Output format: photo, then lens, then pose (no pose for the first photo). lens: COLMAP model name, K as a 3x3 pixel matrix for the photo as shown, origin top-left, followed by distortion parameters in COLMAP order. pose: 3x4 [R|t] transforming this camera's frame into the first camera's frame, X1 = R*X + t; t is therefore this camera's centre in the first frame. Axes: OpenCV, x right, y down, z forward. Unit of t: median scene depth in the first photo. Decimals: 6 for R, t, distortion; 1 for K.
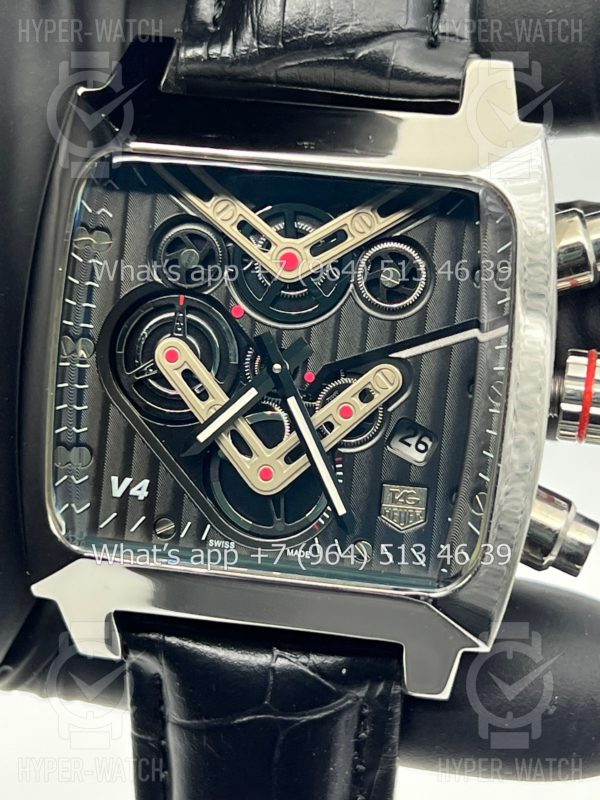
lens RADIAL K [[1811.9, 0, 299.5], [0, 1811.9, 400.8], [0, 0, 1]] dist [0.250920, 0.000000]
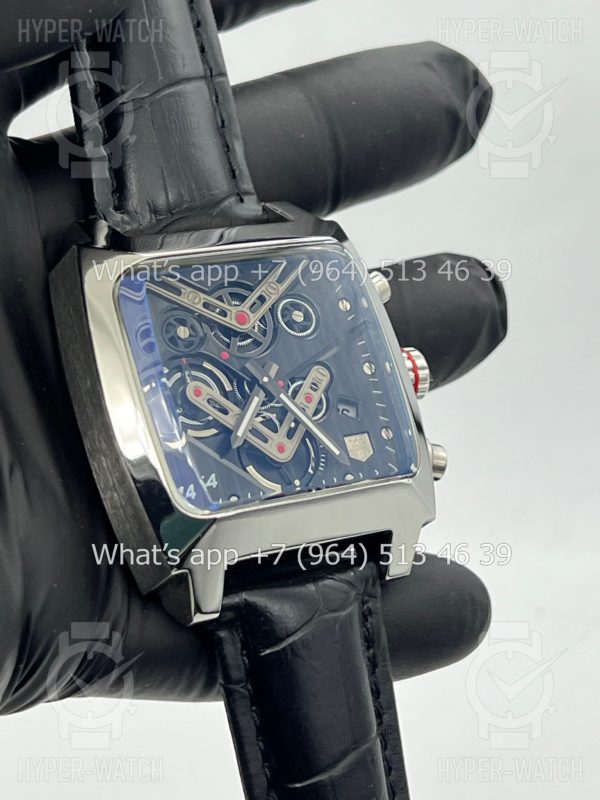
lens RADIAL K [[1811.9, 0, 297.4], [0, 1811.9, 394.7], [0, 0, 1]] dist [0.250920, 0.000000]
pose [[0.753815, -0.173133, 0.633867, -0.953429], [0.401114, 0.885317, -0.235204, 0.359806], [-0.520452, 0.431553, 0.736812, -0.135193]]
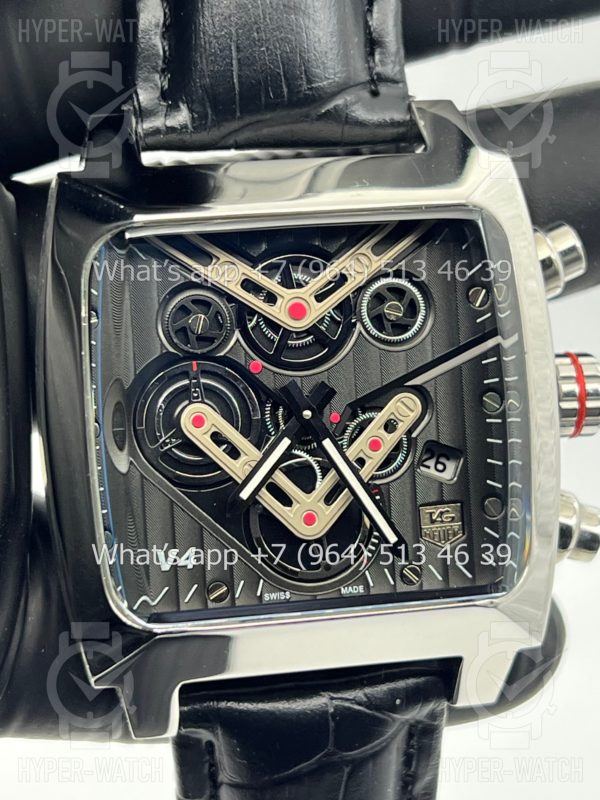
lens RADIAL K [[1811.9, 0, 300.6], [0, 1811.9, 405.9], [0, 0, 1]] dist [0.250920, 0.000000]
pose [[0.938617, -0.164468, 0.303230, -0.322375], [0.180081, 0.983357, -0.024062, 0.001403], [-0.294226, 0.077191, 0.952614, 0.022677]]
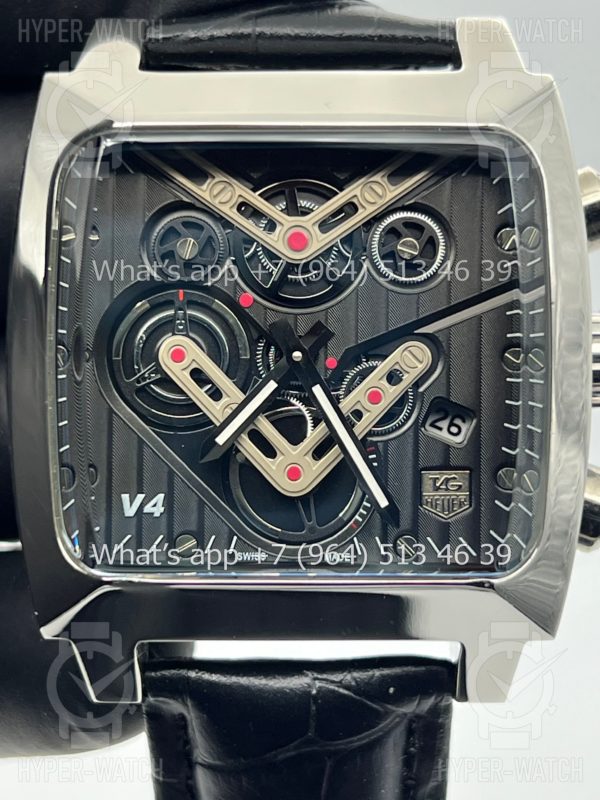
lens RADIAL K [[1811.9, 0, 295.5], [0, 1811.9, 402.8], [0, 0, 1]] dist [0.250920, 0.000000]
pose [[0.986681, -0.089232, 0.136011, -0.138672], [0.100078, 0.992142, -0.075097, 0.073754], [-0.128241, 0.087708, 0.987857, 0.093419]]
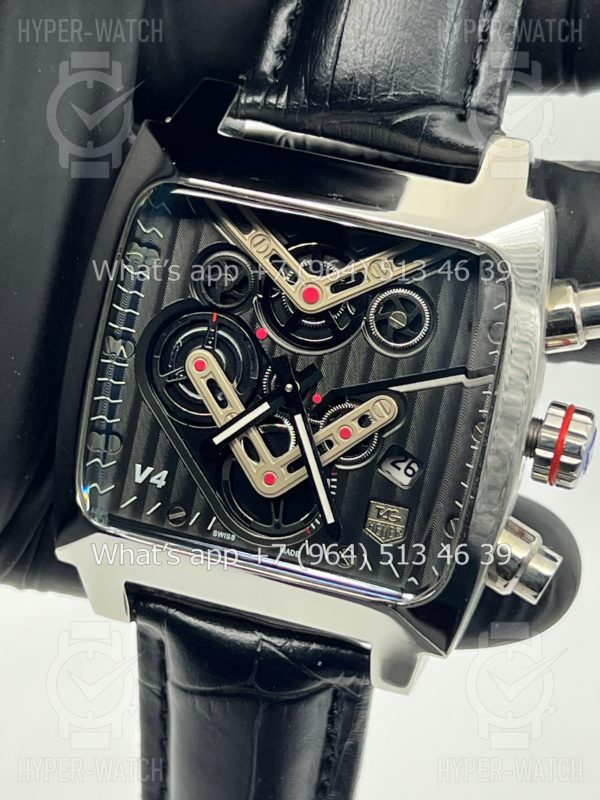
lens RADIAL K [[1811.9, 0, 304.9], [0, 1811.9, 403.3], [0, 0, 1]] dist [0.250920, 0.000000]
pose [[0.991020, 0.119037, -0.060914, 0.066815], [-0.118099, 0.992824, 0.018791, -0.030397], [0.062713, -0.011428, 0.997966, -0.127728]]
